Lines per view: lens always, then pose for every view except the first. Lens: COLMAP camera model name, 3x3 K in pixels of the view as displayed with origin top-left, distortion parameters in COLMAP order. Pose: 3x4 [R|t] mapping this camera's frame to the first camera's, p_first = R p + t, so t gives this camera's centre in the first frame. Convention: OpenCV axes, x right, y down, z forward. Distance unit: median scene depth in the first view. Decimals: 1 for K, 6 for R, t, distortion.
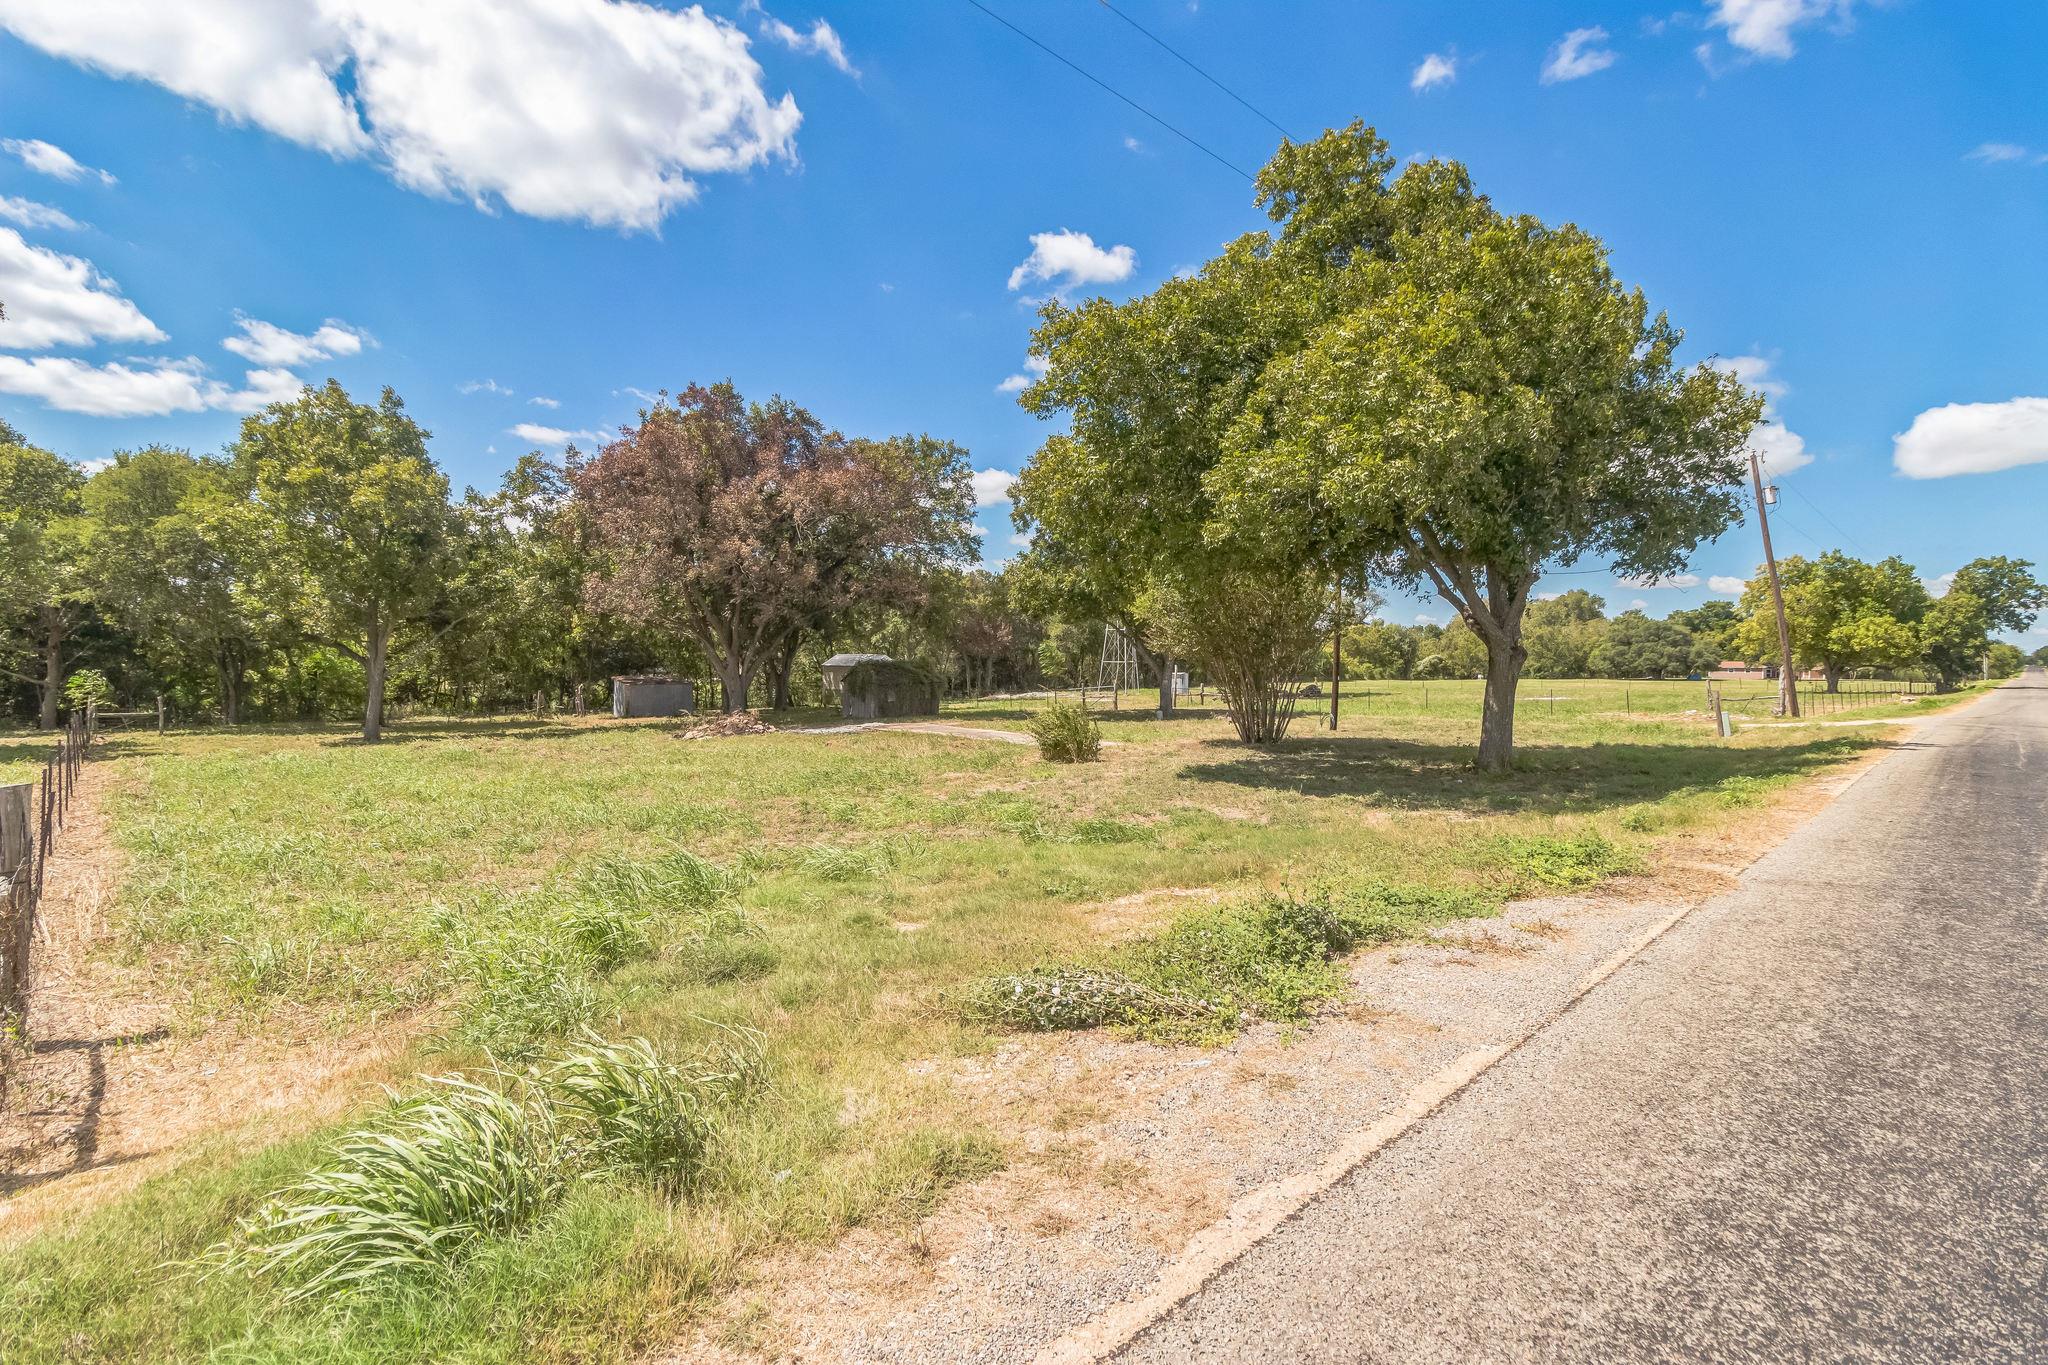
lens RADIAL K [[937.5, 0, 1006.6], [0, 937.5, 651.6], [0, 0, 1]] dist [0.002180, 0.000657]
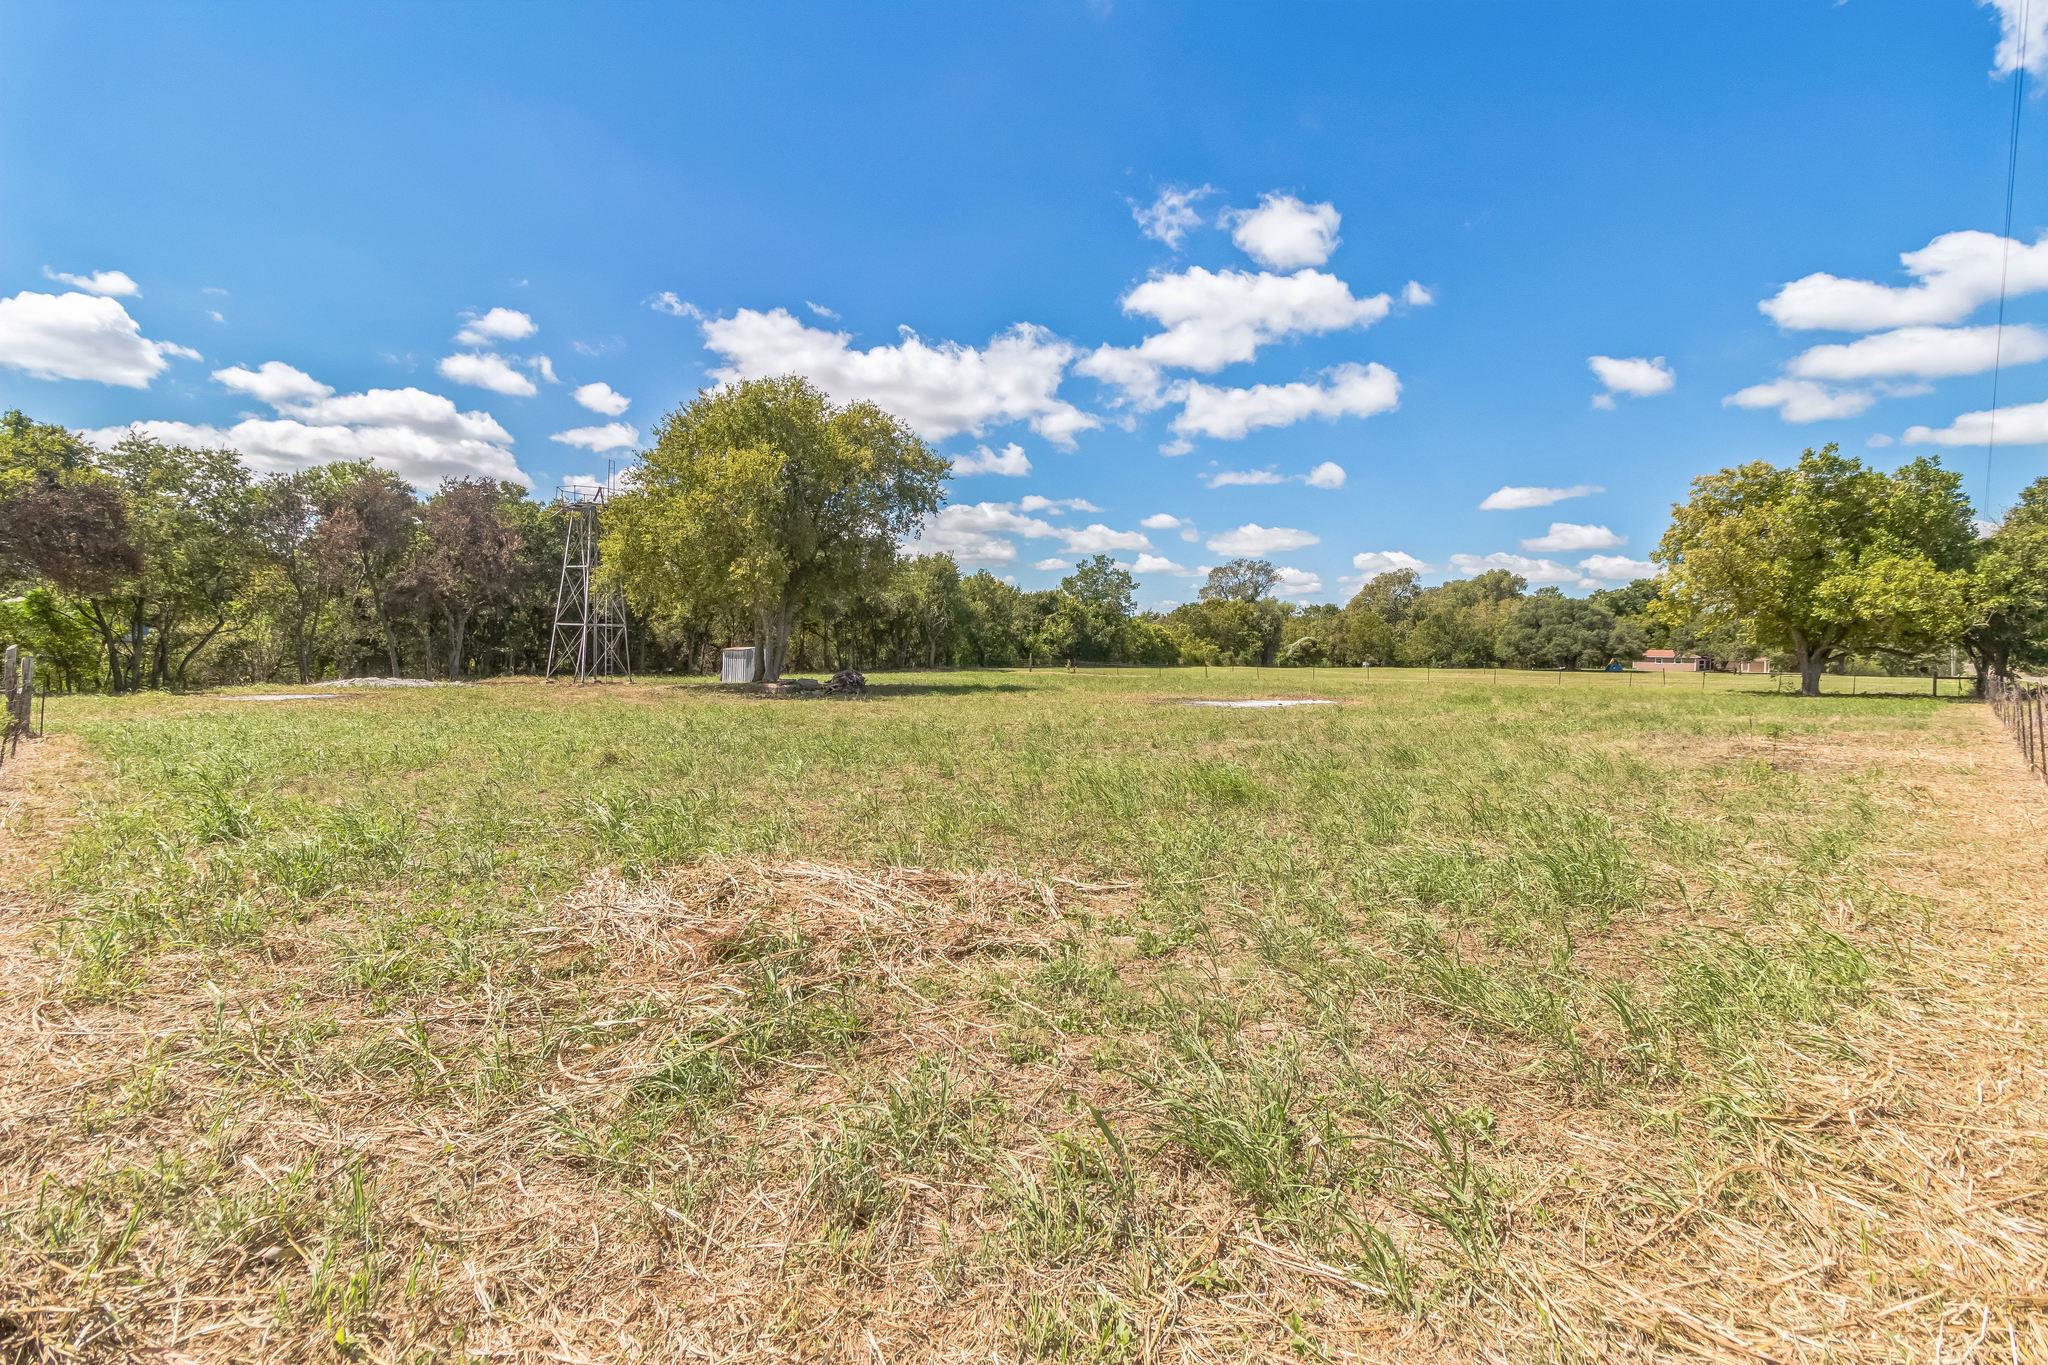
lens RADIAL K [[937.5, 0, 1008.3], [0, 937.5, 663.7], [0, 0, 1]] dist [0.002180, 0.000657]
pose [[0.998837, 0.012233, 0.046637, 0.172880], [-0.013629, 0.999465, 0.029740, 0.006722], [-0.046249, -0.030341, 0.998469, 0.215042]]
